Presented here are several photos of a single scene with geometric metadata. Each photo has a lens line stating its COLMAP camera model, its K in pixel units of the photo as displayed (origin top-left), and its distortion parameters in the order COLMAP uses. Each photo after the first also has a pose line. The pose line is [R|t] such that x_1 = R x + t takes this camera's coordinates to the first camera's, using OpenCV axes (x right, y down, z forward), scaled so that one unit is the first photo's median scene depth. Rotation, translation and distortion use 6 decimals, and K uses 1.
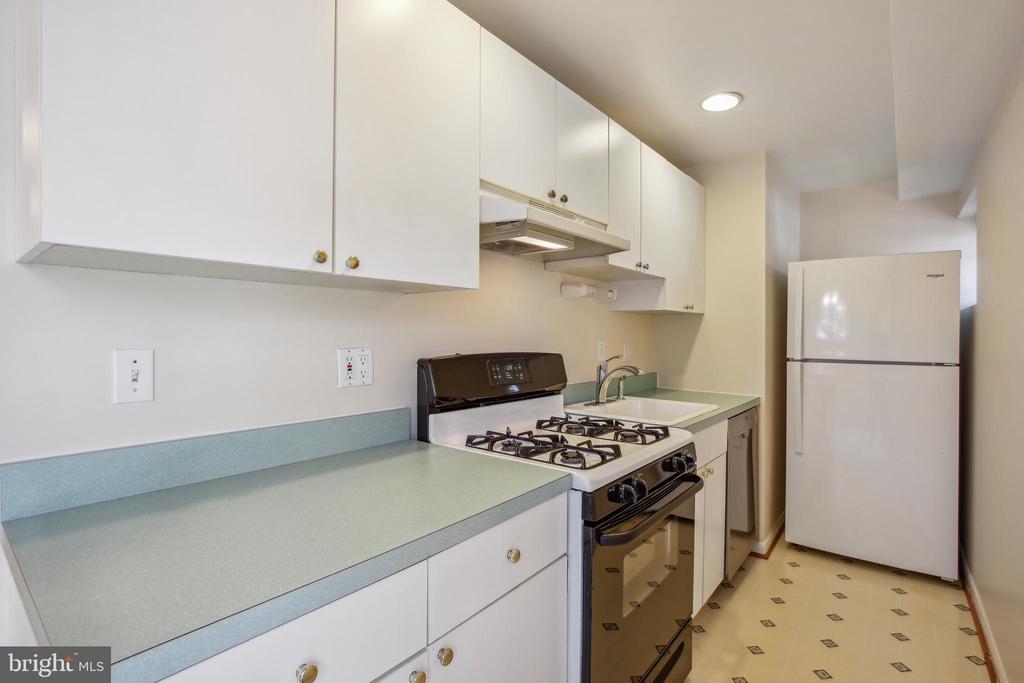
lens RADIAL K [[479.0, 0, 508.7], [0, 479.0, 337.5], [0, 0, 1]] dist [-0.043393, 0.013848]
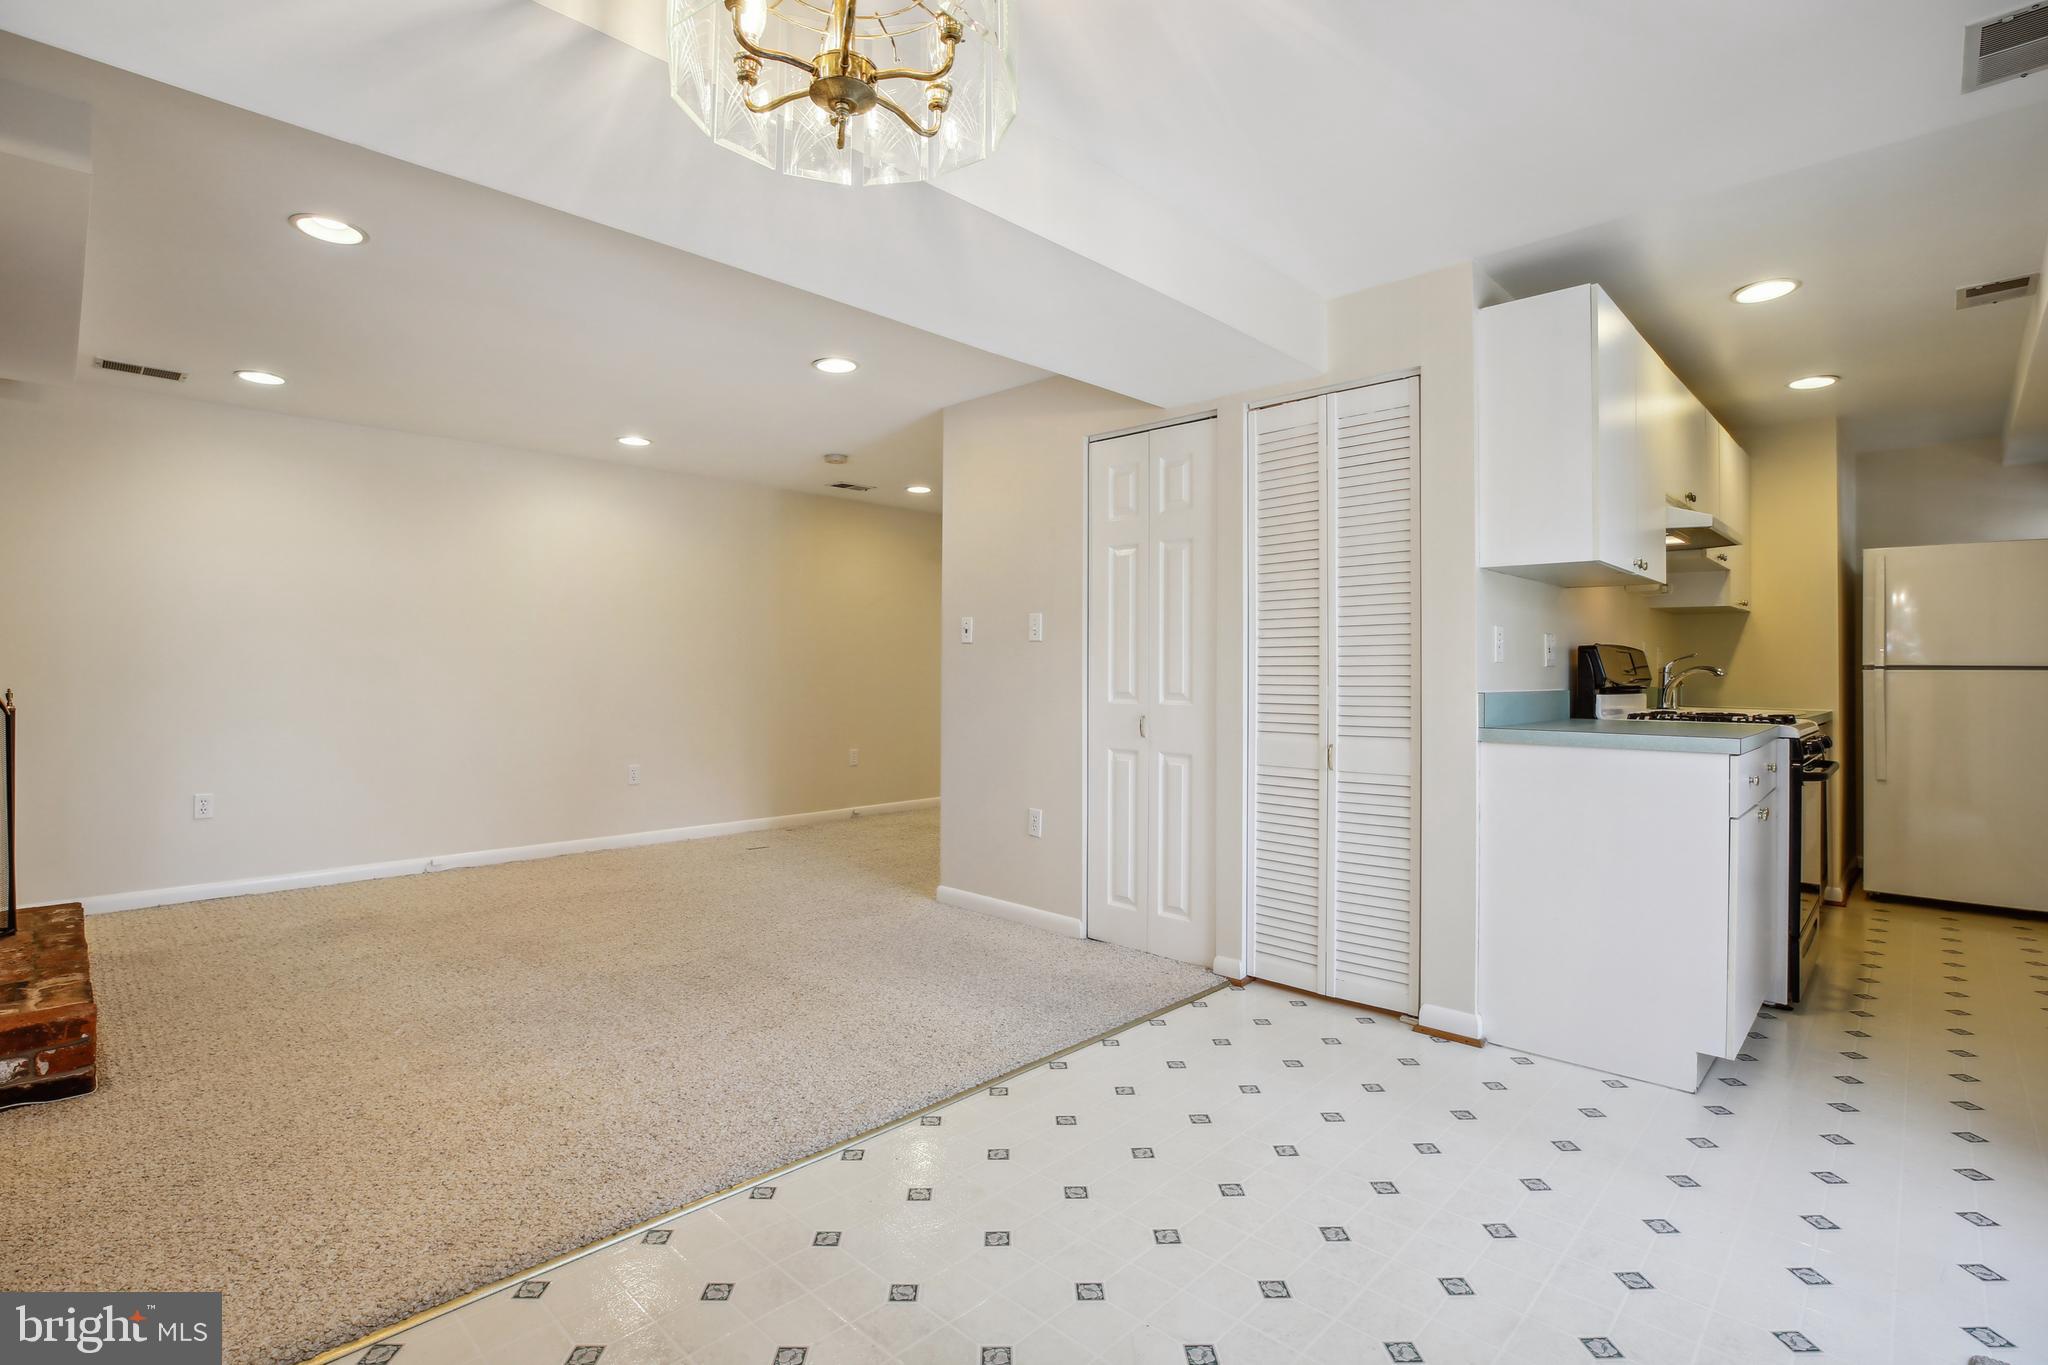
lens RADIAL K [[958.1, 0, 1017.3], [0, 958.1, 674.6], [0, 0, 1]] dist [-0.043393, 0.013848]
pose [[0.997250, 0.003263, -0.074045, -0.763657], [-0.004245, 0.999905, -0.013110, 0.087368], [0.073995, 0.013388, 0.997169, -0.731742]]
